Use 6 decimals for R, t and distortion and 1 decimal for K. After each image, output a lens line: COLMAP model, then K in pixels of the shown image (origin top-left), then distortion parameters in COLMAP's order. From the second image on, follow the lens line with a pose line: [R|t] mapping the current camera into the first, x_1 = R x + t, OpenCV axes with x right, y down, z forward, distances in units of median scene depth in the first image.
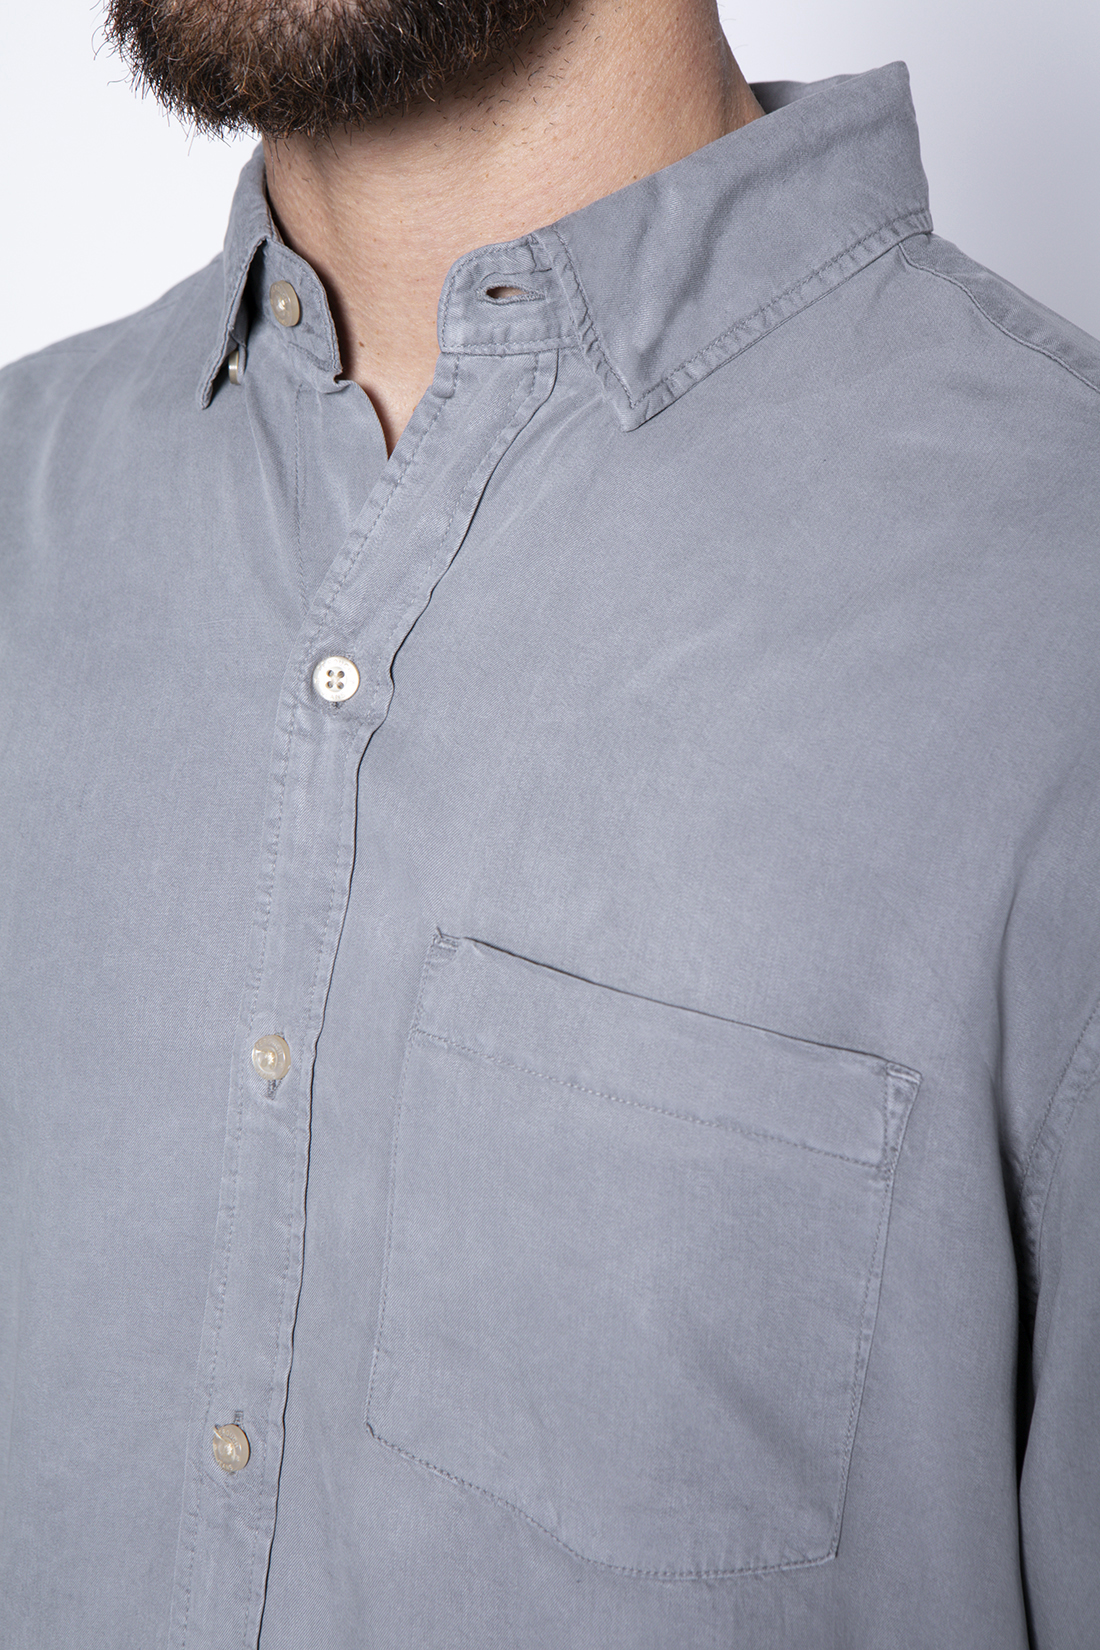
lens RADIAL K [[2882.5, 0, 550.0], [0, 2882.5, 825.0], [0, 0, 1]] dist [0.292167, -0.003858]
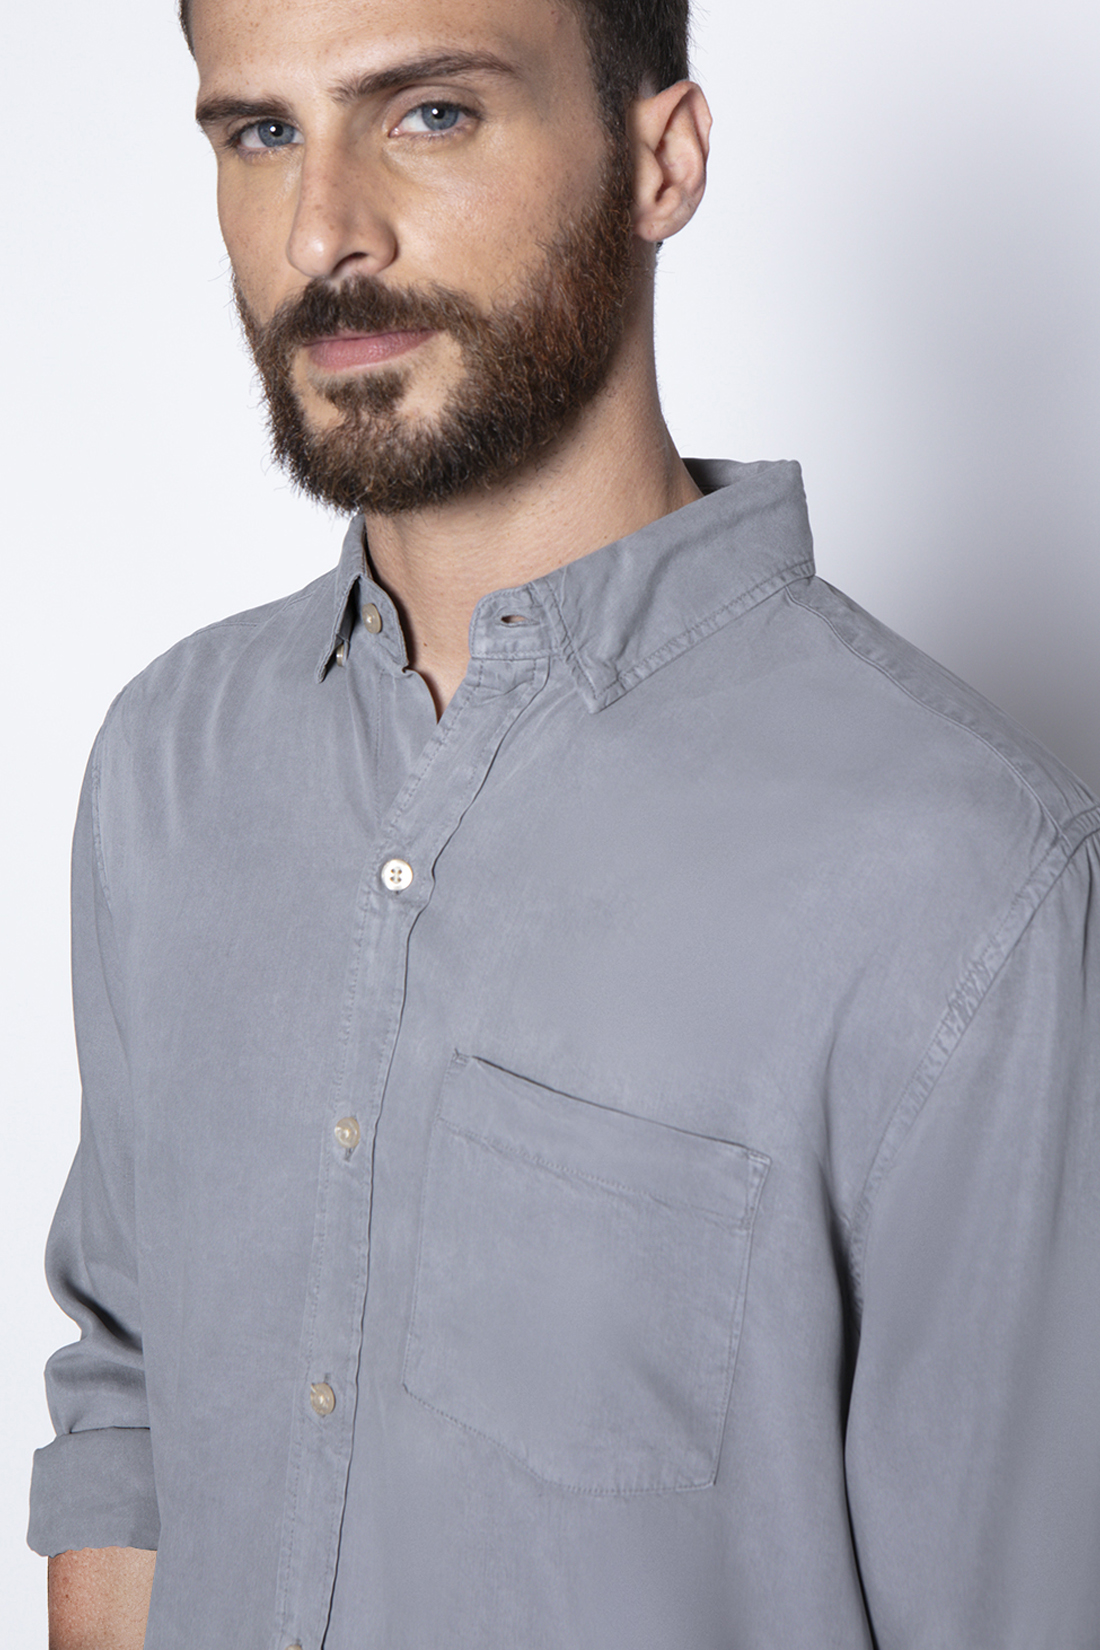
lens RADIAL K [[2802.0, 0, 550.0], [0, 2802.0, 825.0], [0, 0, 1]] dist [0.247802, -0.050544]
pose [[0.995988, 0.018313, -0.087598, 0.129306], [-0.019672, 0.999699, -0.014676, -0.057231], [0.087303, 0.016340, 0.996048, -0.417379]]
